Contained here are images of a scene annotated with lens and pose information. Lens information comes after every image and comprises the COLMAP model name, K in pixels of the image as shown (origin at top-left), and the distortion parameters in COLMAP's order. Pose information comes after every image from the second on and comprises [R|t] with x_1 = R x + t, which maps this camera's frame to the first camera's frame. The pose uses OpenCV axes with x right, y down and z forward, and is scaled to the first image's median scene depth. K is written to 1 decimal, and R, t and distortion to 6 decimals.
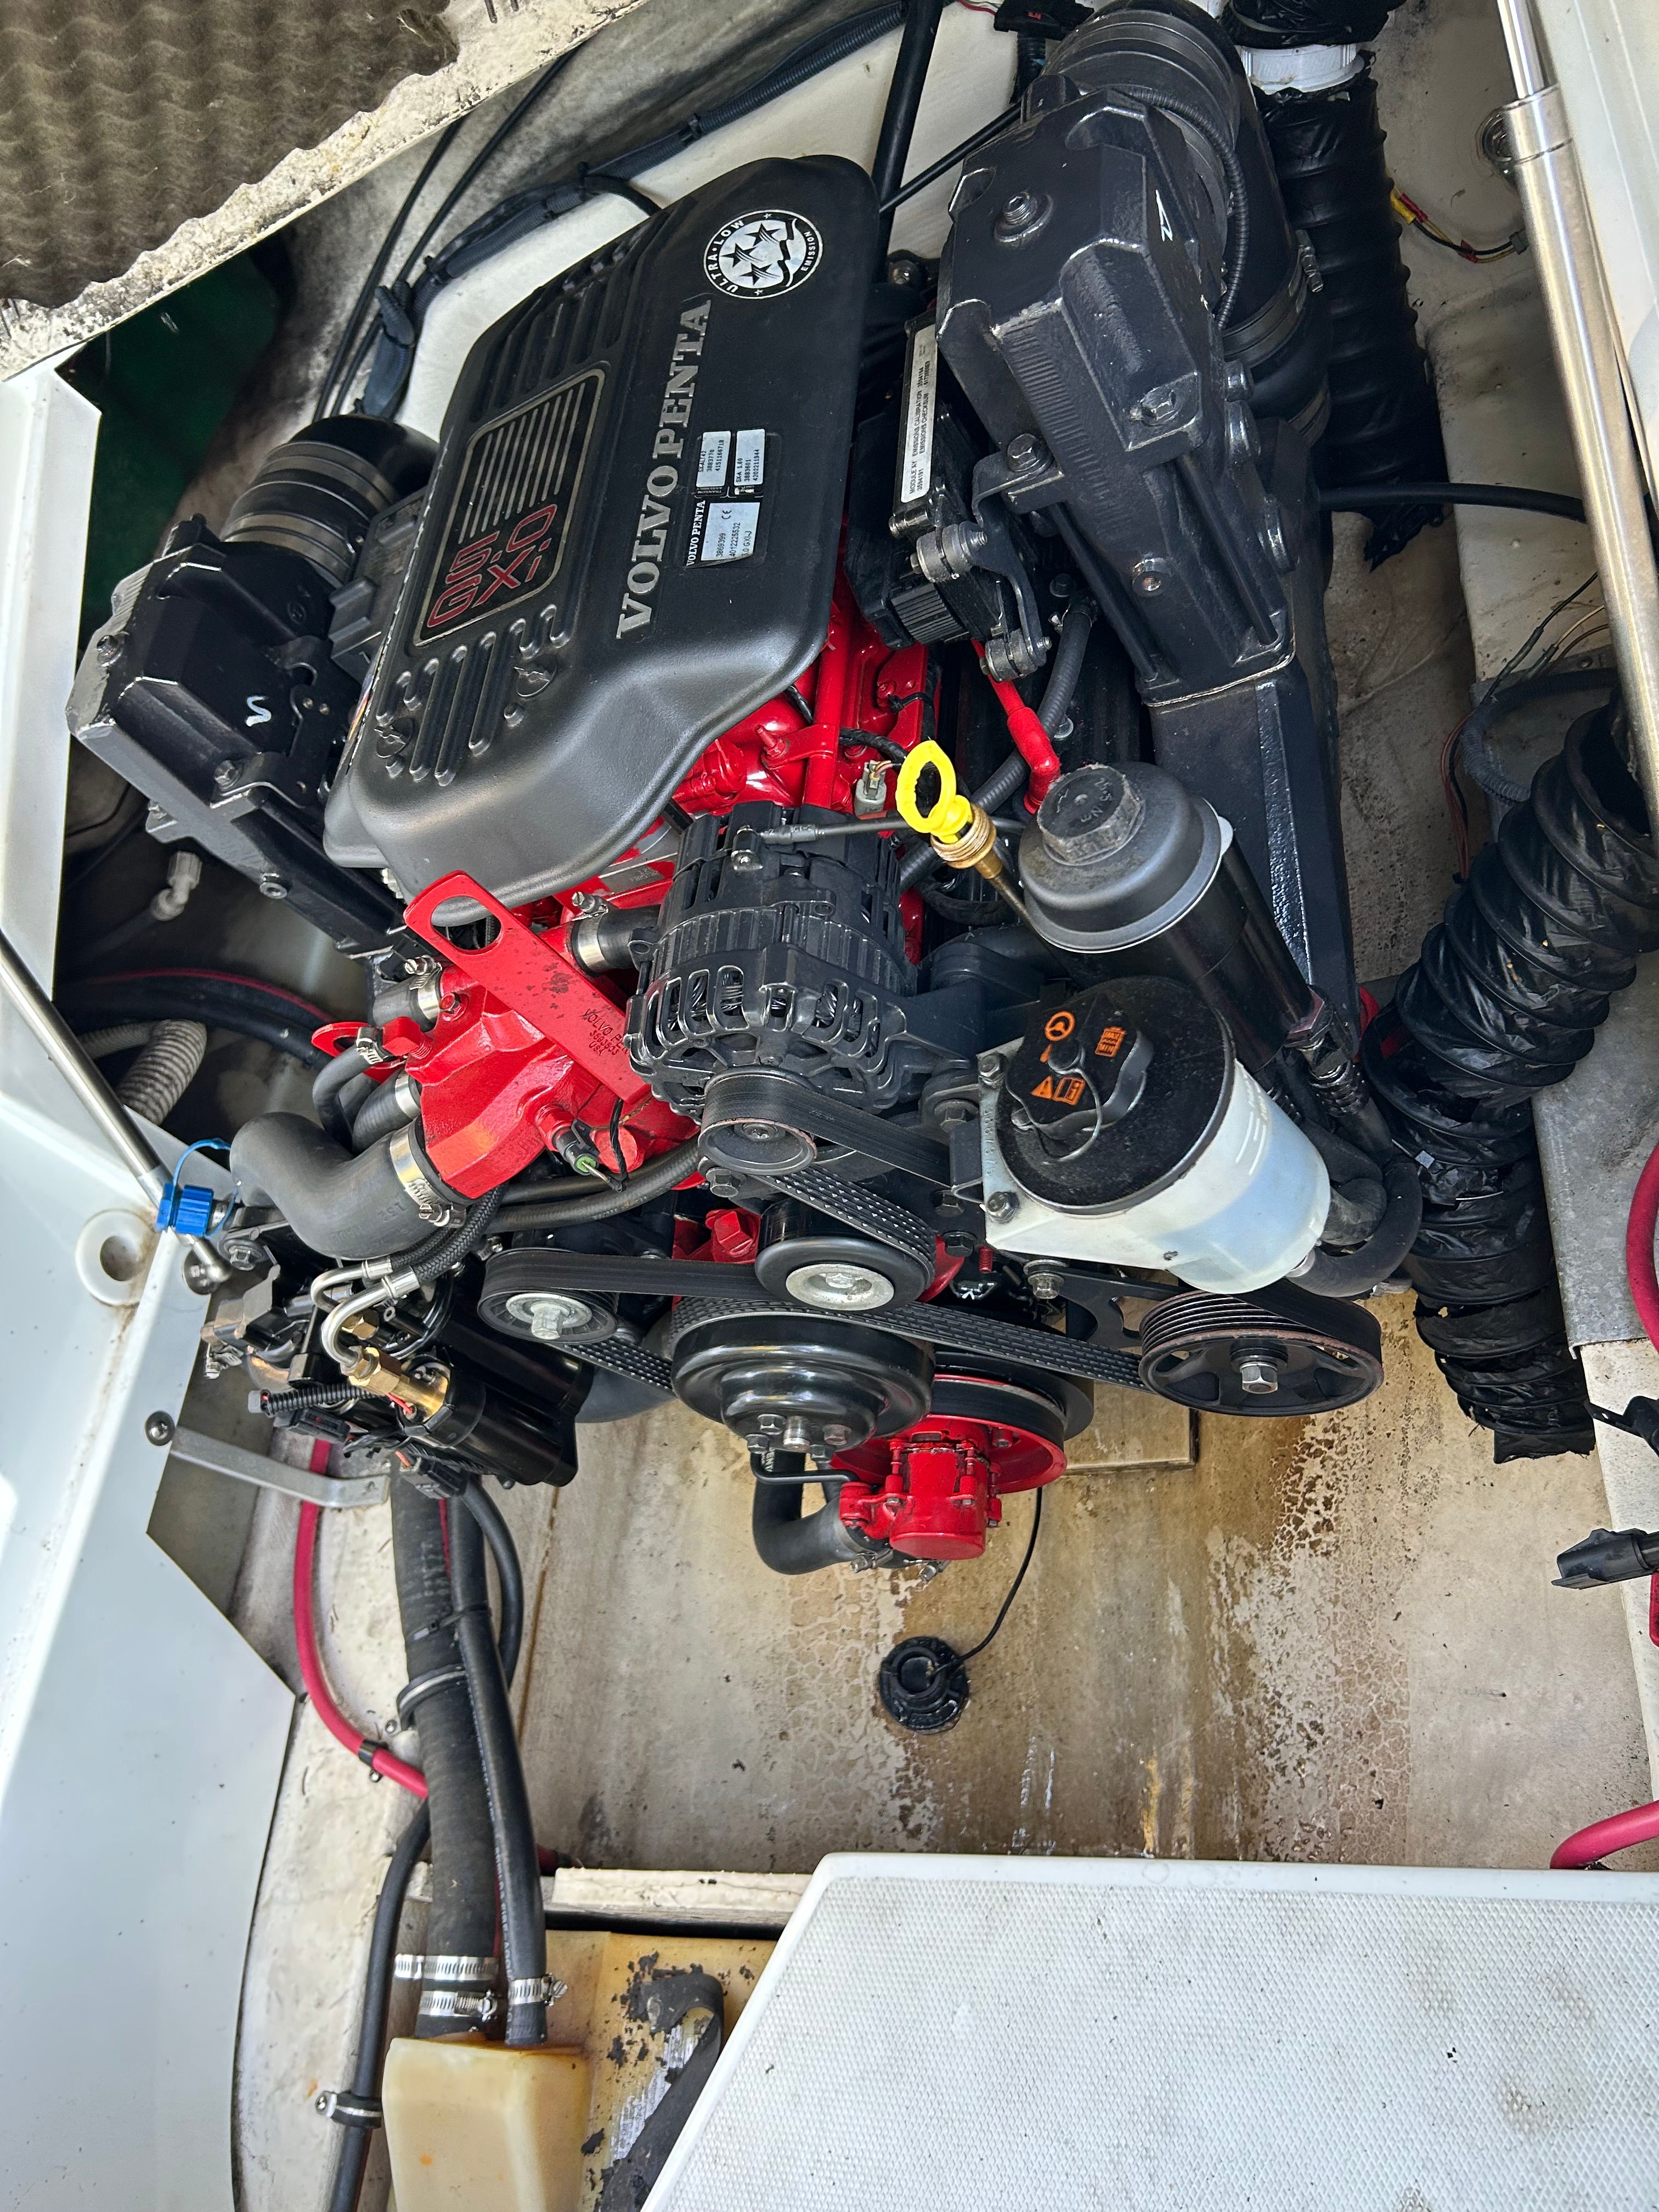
lens RADIAL K [[1679.1, 0, 835.5], [0, 1679.1, 1108.5], [0, 0, 1]] dist [0.040239, -0.047526]
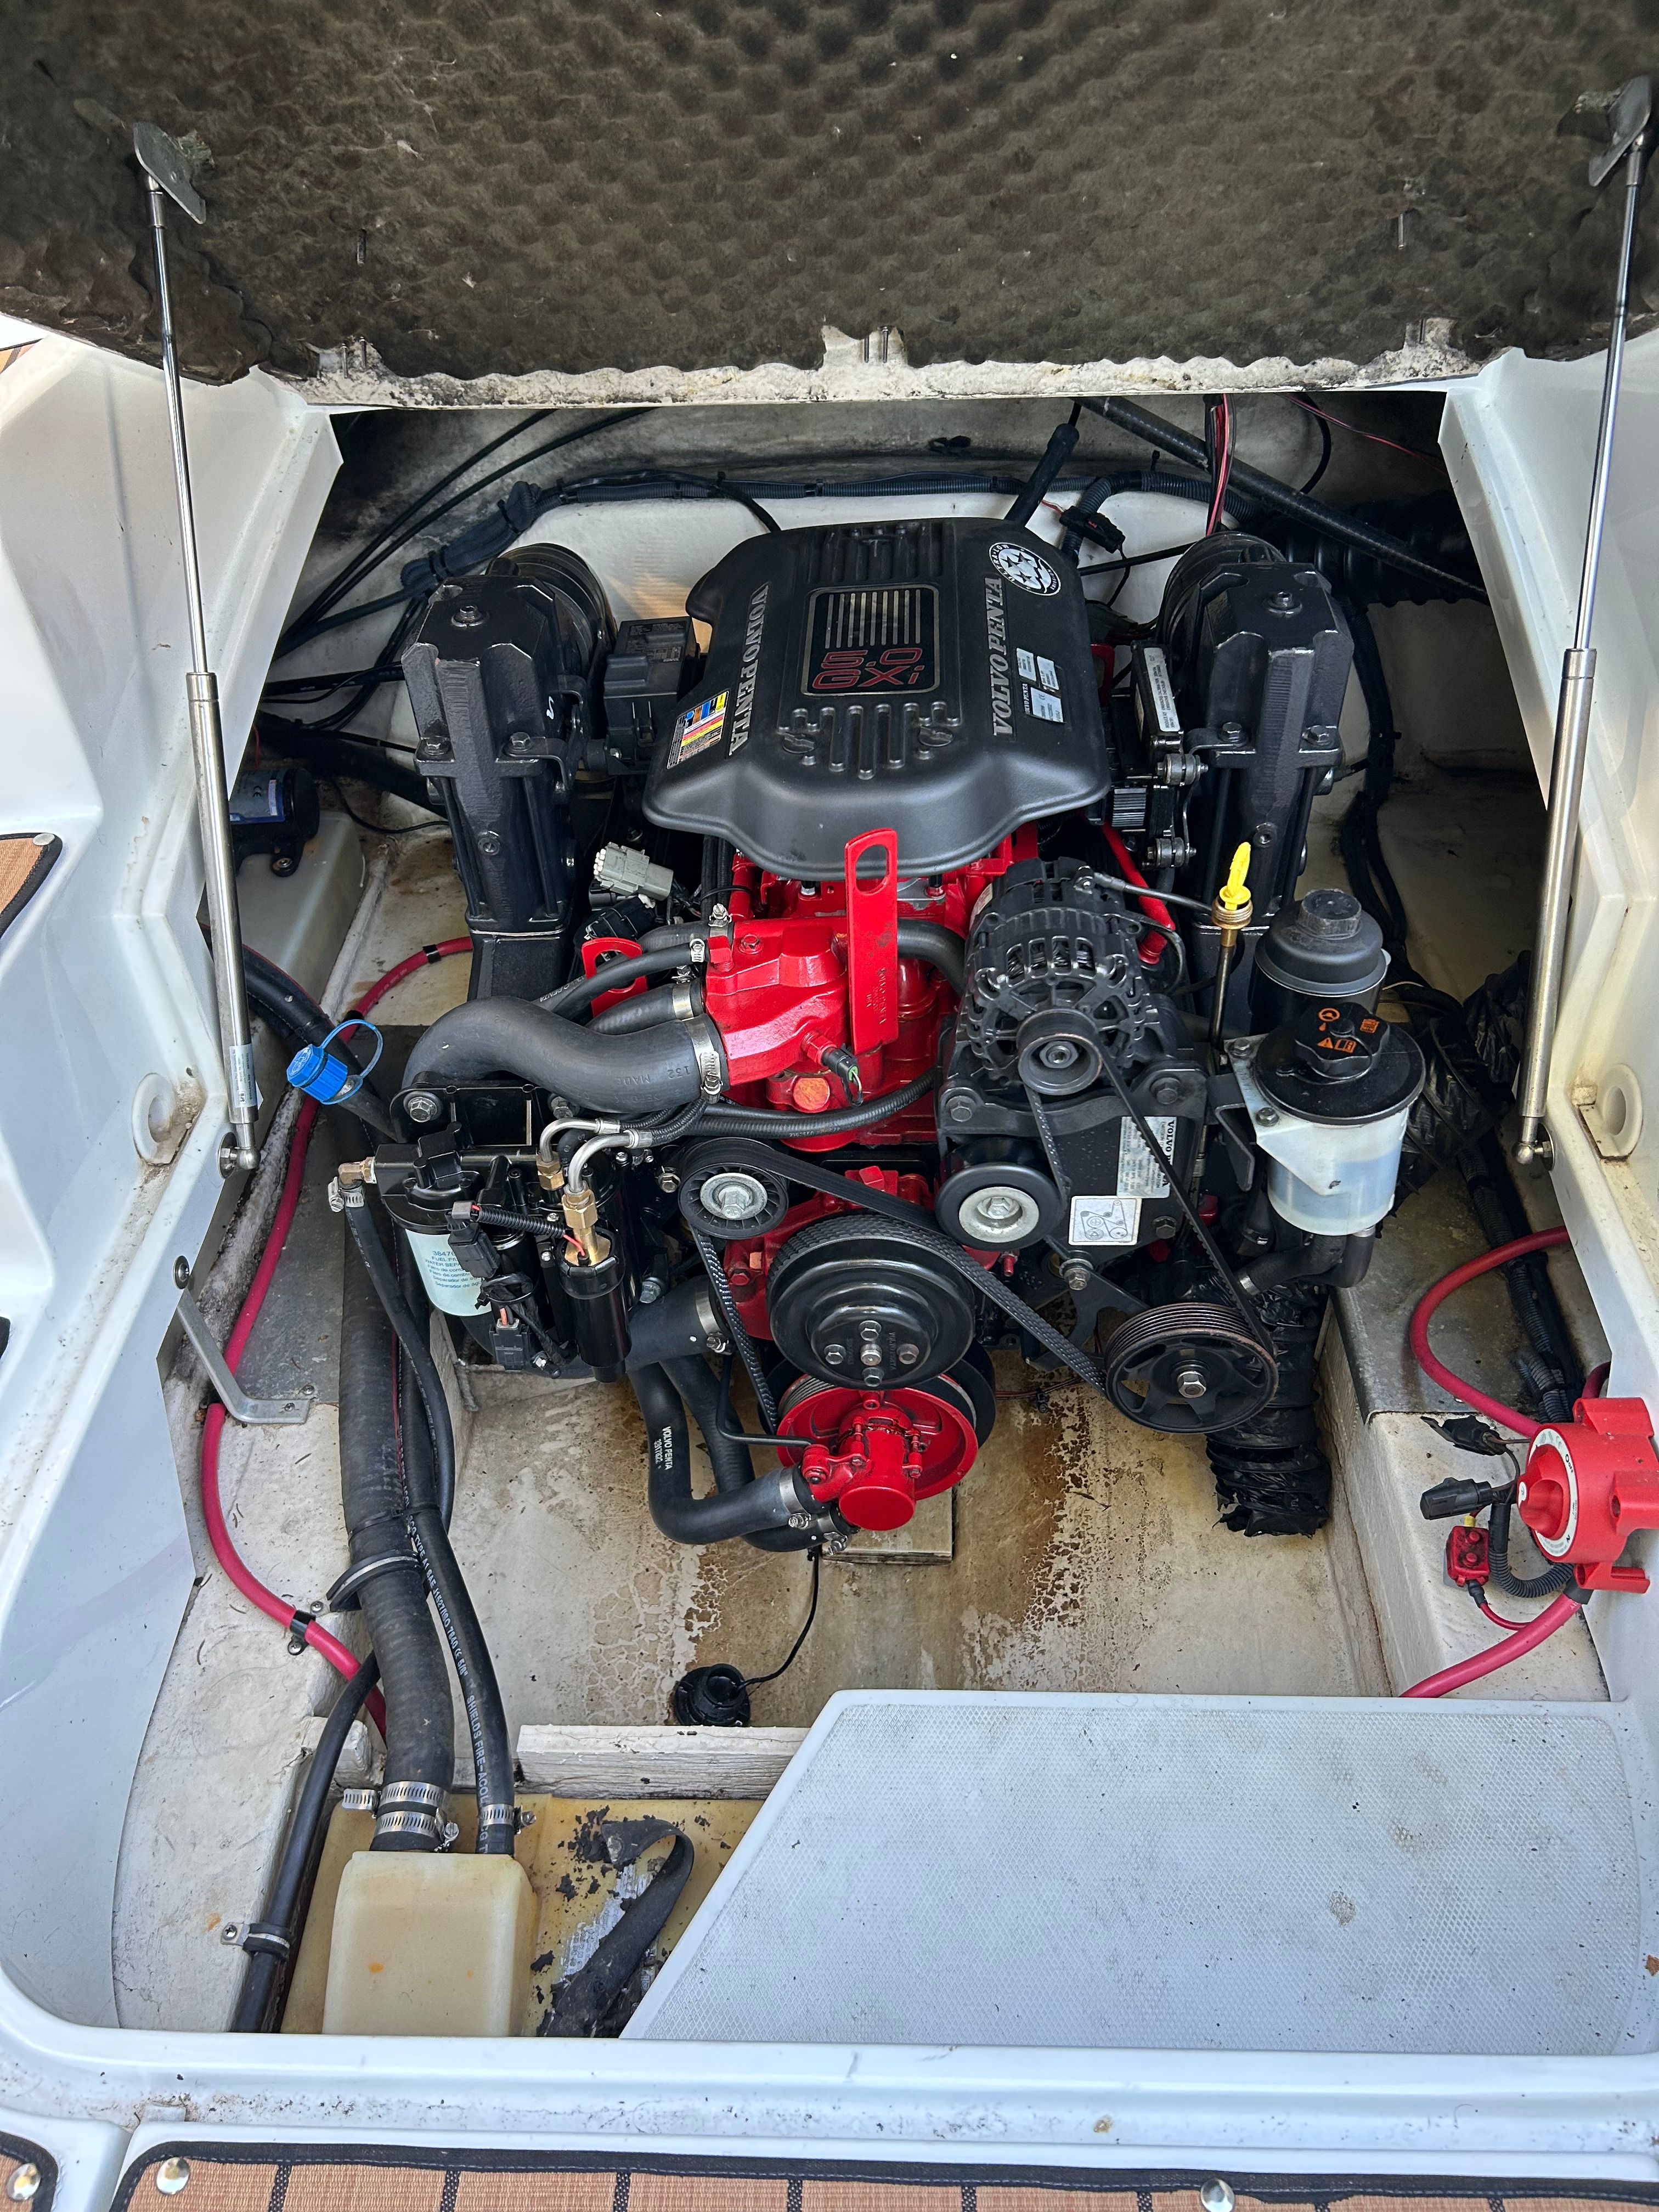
lens RADIAL K [[1679.1, 0, 831.2], [0, 1679.1, 1116.8], [0, 0, 1]] dist [0.040239, -0.047526]
pose [[0.880547, 0.307341, 0.360801, -0.453017], [-0.199312, 0.930788, -0.306444, 0.340487], [-0.430013, 0.197927, 0.880860, -0.114875]]
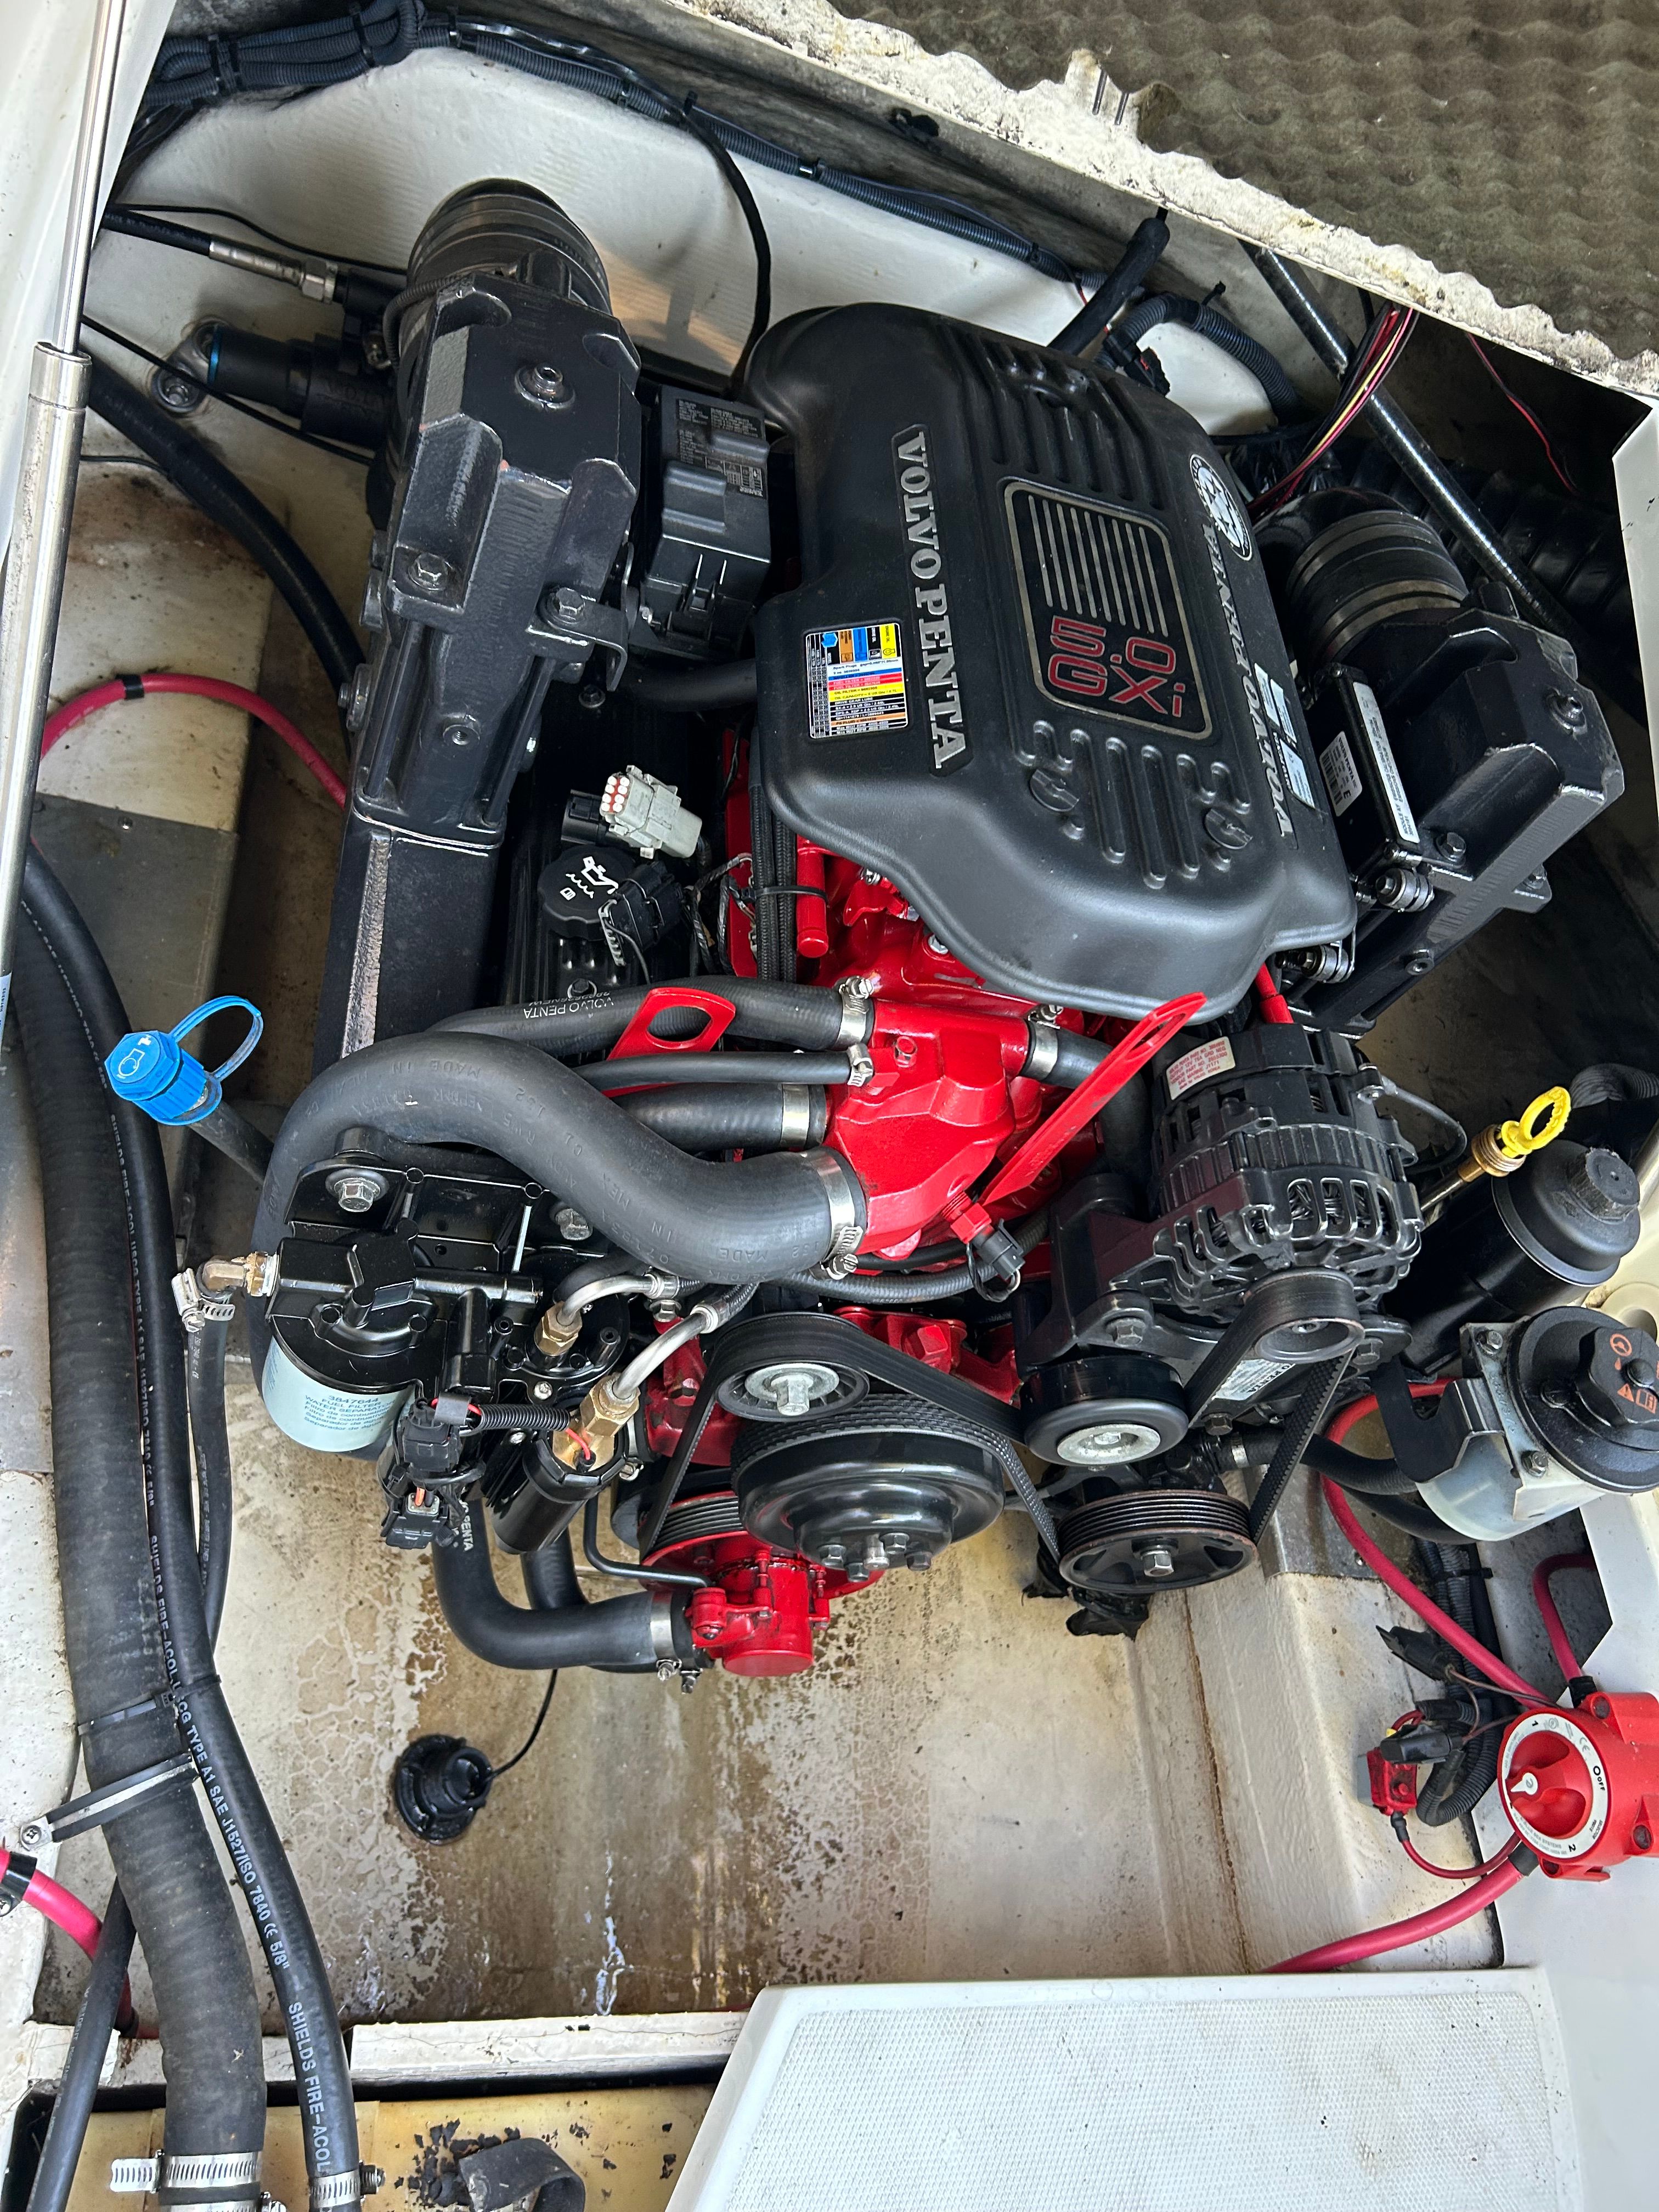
lens RADIAL K [[1679.1, 0, 819.0], [0, 1679.1, 1105.6], [0, 0, 1]] dist [0.040239, -0.047526]
pose [[0.599737, 0.328130, 0.729826, -0.682743], [-0.301030, 0.937576, -0.174162, 0.104541], [-0.741415, -0.115248, 0.661076, 0.323274]]
